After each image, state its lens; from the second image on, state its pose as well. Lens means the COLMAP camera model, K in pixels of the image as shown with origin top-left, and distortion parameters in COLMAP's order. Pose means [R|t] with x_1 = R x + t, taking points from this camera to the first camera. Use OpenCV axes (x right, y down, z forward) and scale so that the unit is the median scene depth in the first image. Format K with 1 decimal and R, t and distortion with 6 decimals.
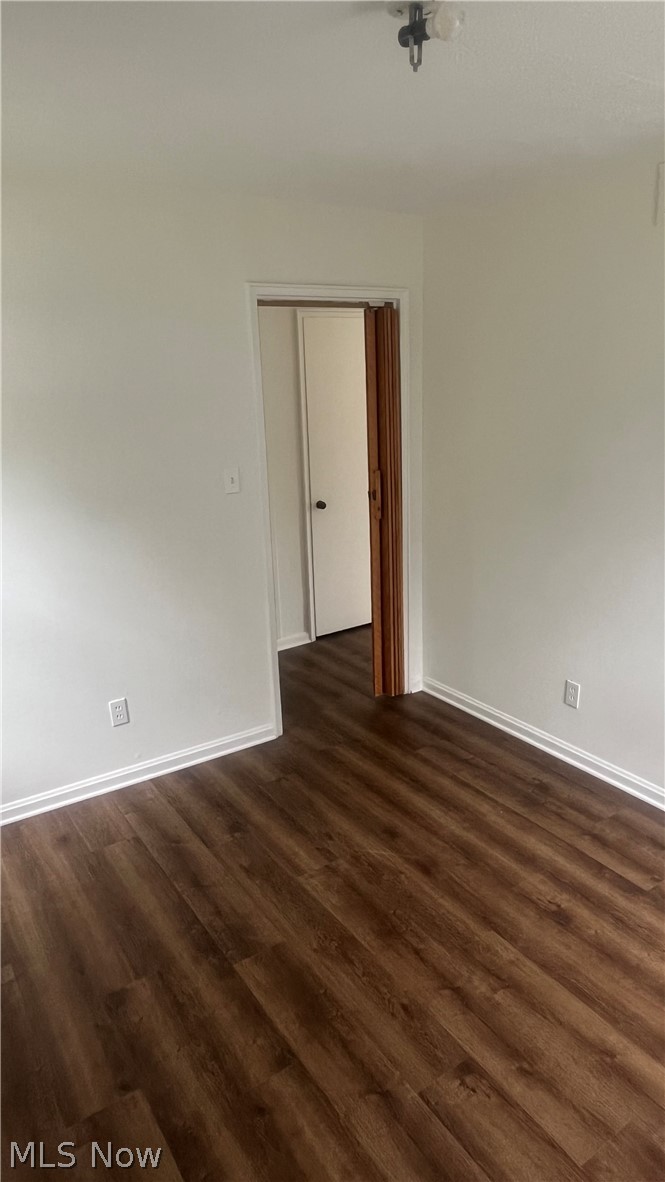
lens RADIAL K [[736.1, 0, 335.4], [0, 736.1, 589.5], [0, 0, 1]] dist [-0.021541, 0.001460]
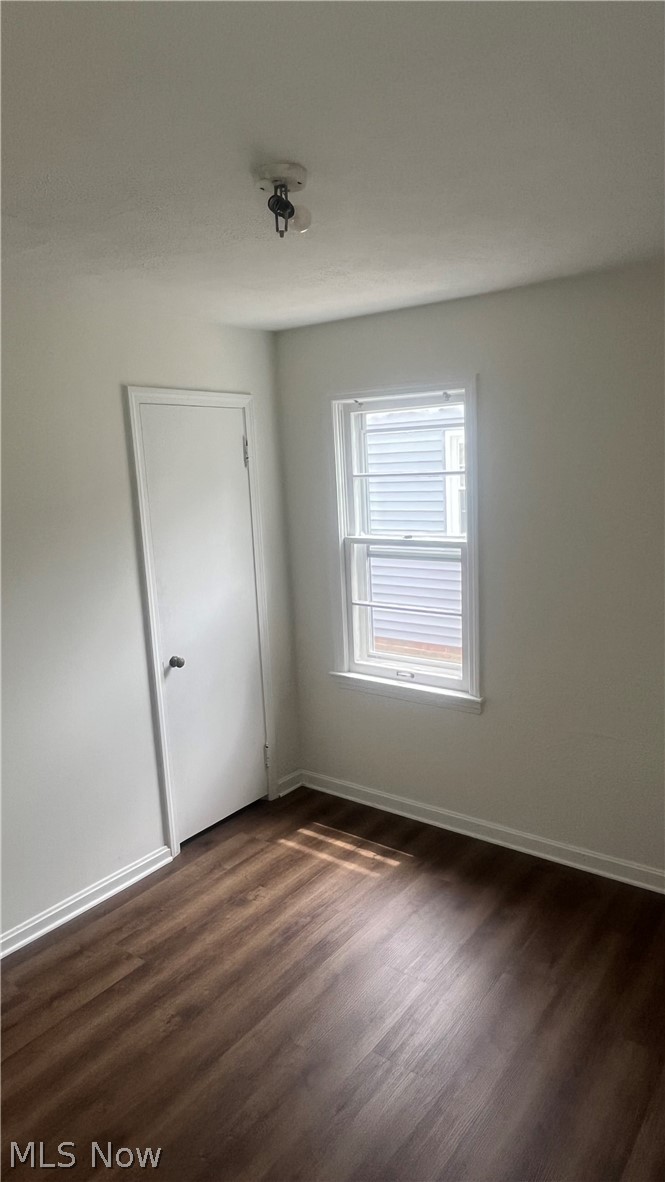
lens RADIAL K [[736.1, 0, 332.8], [0, 736.1, 582.8], [0, 0, 1]] dist [-0.021541, 0.001460]
pose [[-0.348537, -0.085006, 0.933432, -0.648662], [0.313935, 0.927770, 0.201711, -0.246093], [-0.883157, 0.363341, -0.296676, 0.893982]]
